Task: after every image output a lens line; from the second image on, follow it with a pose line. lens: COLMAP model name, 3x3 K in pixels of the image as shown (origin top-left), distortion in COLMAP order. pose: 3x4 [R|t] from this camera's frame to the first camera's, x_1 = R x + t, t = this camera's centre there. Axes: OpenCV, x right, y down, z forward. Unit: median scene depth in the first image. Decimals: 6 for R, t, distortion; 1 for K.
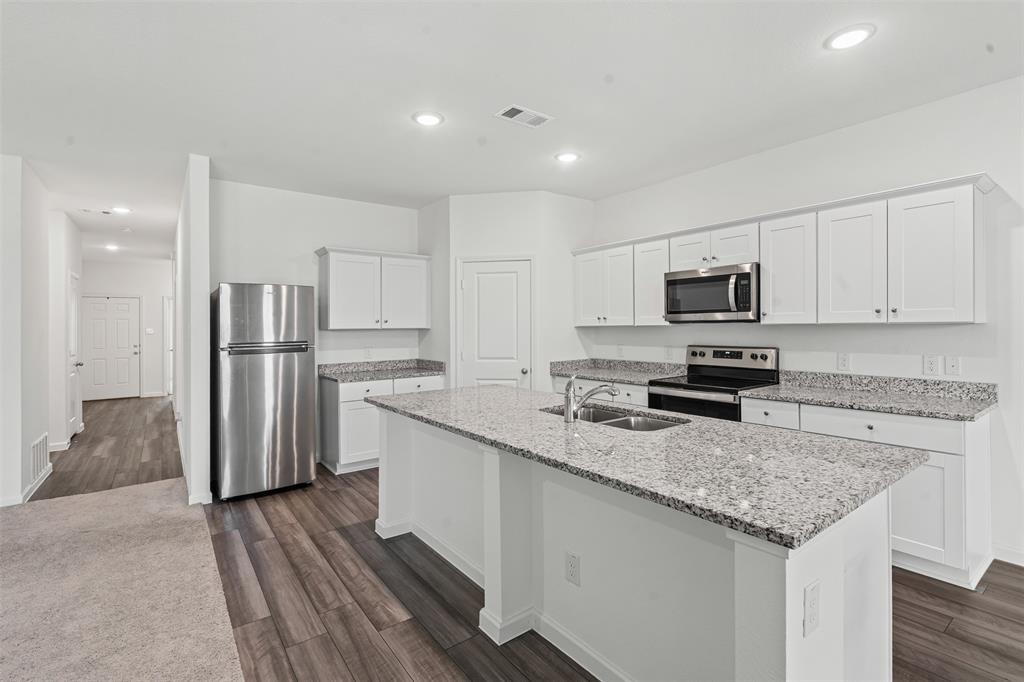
lens RADIAL K [[471.8, 0, 529.1], [0, 471.8, 334.0], [0, 0, 1]] dist [-0.000271, -0.000015]
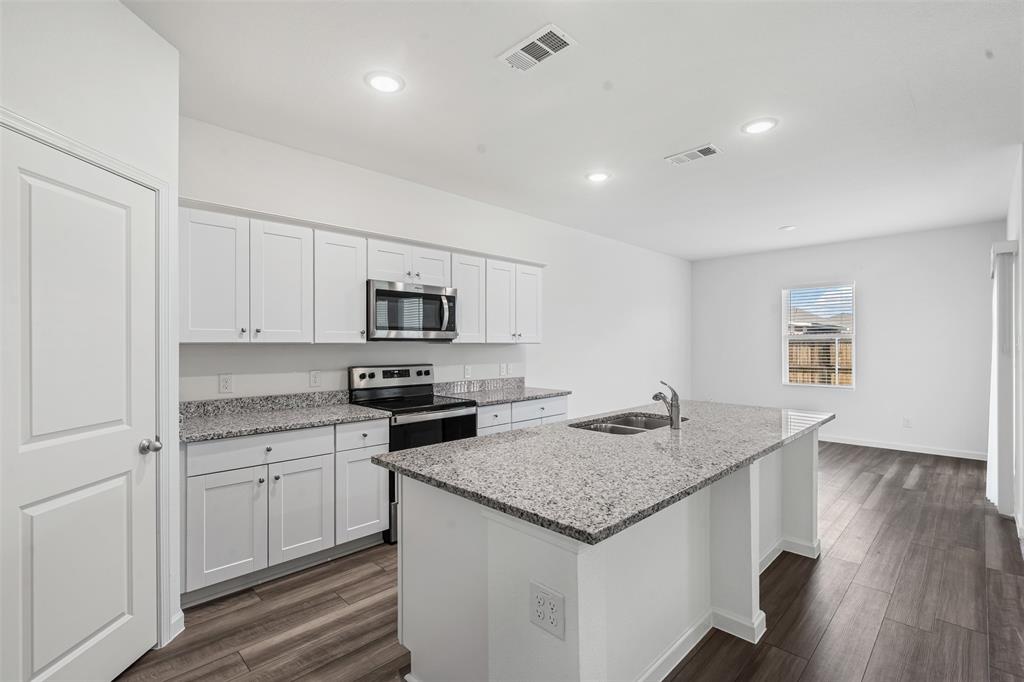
lens RADIAL K [[462.6, 0, 512.0], [0, 462.6, 341.0], [0, 0, 1]] dist [0.002278, 0.000242]
pose [[-0.113603, 0.014016, 0.993427, -0.567364], [0.014671, 0.999815, -0.012429, -0.008418], [-0.993418, 0.013163, -0.113787, 0.889653]]
